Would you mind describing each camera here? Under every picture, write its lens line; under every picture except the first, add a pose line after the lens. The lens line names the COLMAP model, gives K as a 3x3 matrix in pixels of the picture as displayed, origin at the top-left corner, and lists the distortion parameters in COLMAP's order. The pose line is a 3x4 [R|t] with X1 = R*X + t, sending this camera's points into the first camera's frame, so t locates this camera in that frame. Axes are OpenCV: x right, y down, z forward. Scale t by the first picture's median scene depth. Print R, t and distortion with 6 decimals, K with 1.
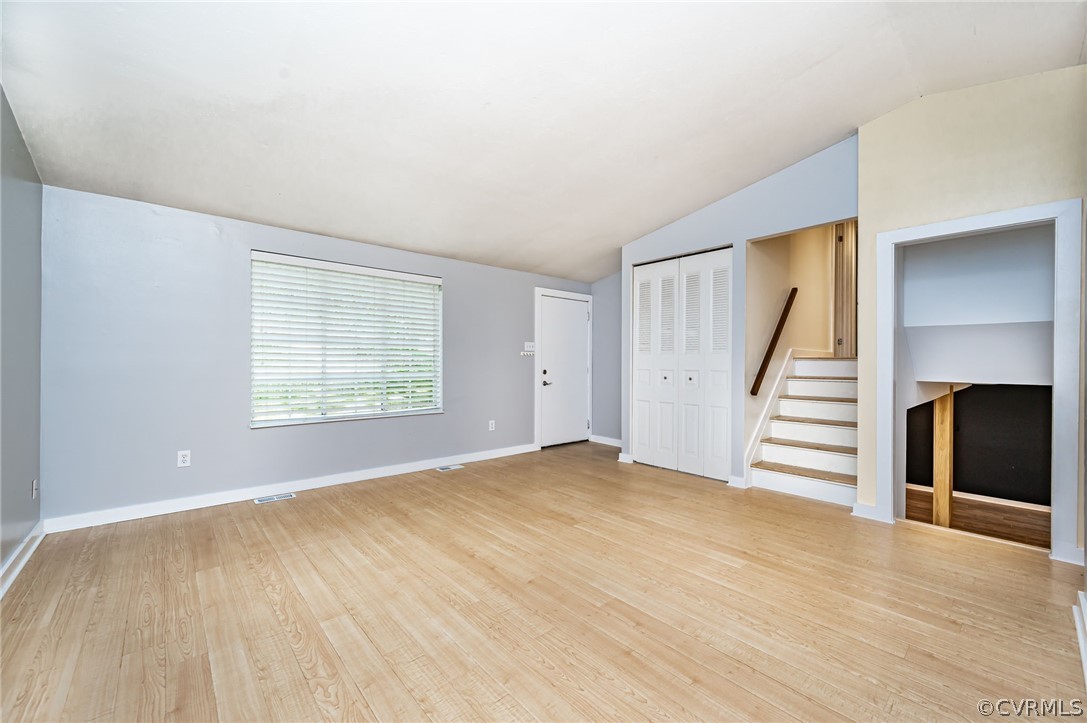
lens RADIAL K [[434.0, 0, 547.2], [0, 434.0, 362.2], [0, 0, 1]] dist [-0.004169, 0.000038]
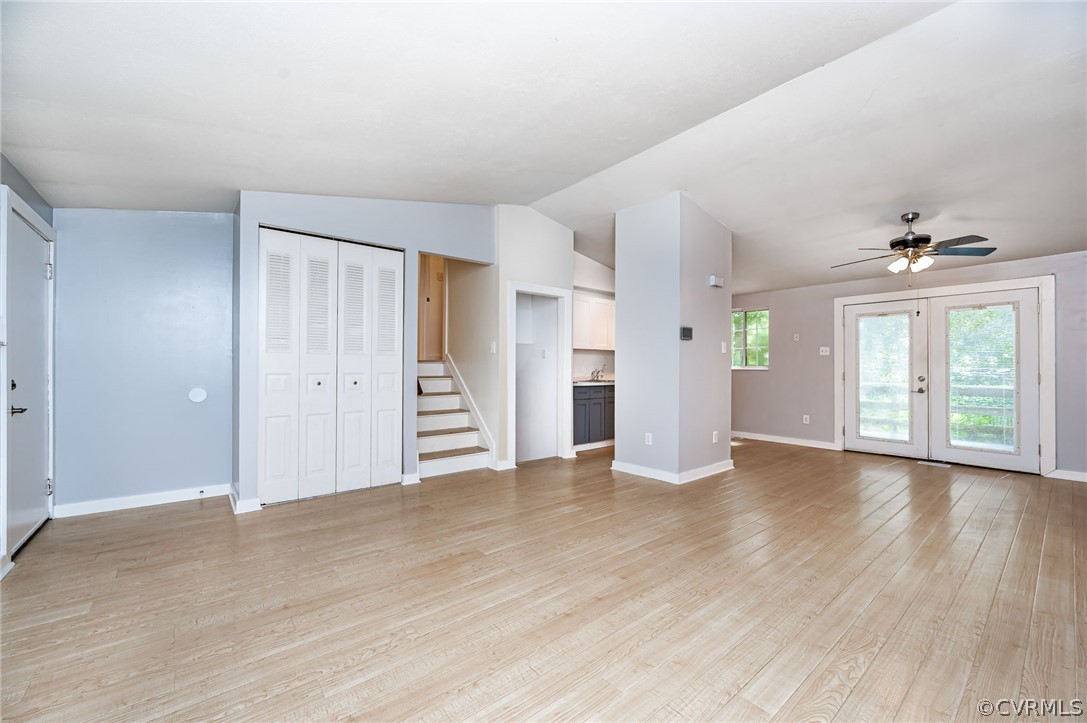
lens RADIAL K [[434.0, 0, 549.5], [0, 434.0, 363.7], [0, 0, 1]] dist [-0.004169, 0.000038]
pose [[0.035534, 0.003197, 0.999363, -0.767796], [-0.005149, 0.999982, -0.003016, -0.000406], [-0.999355, -0.005038, 0.035550, 0.812441]]
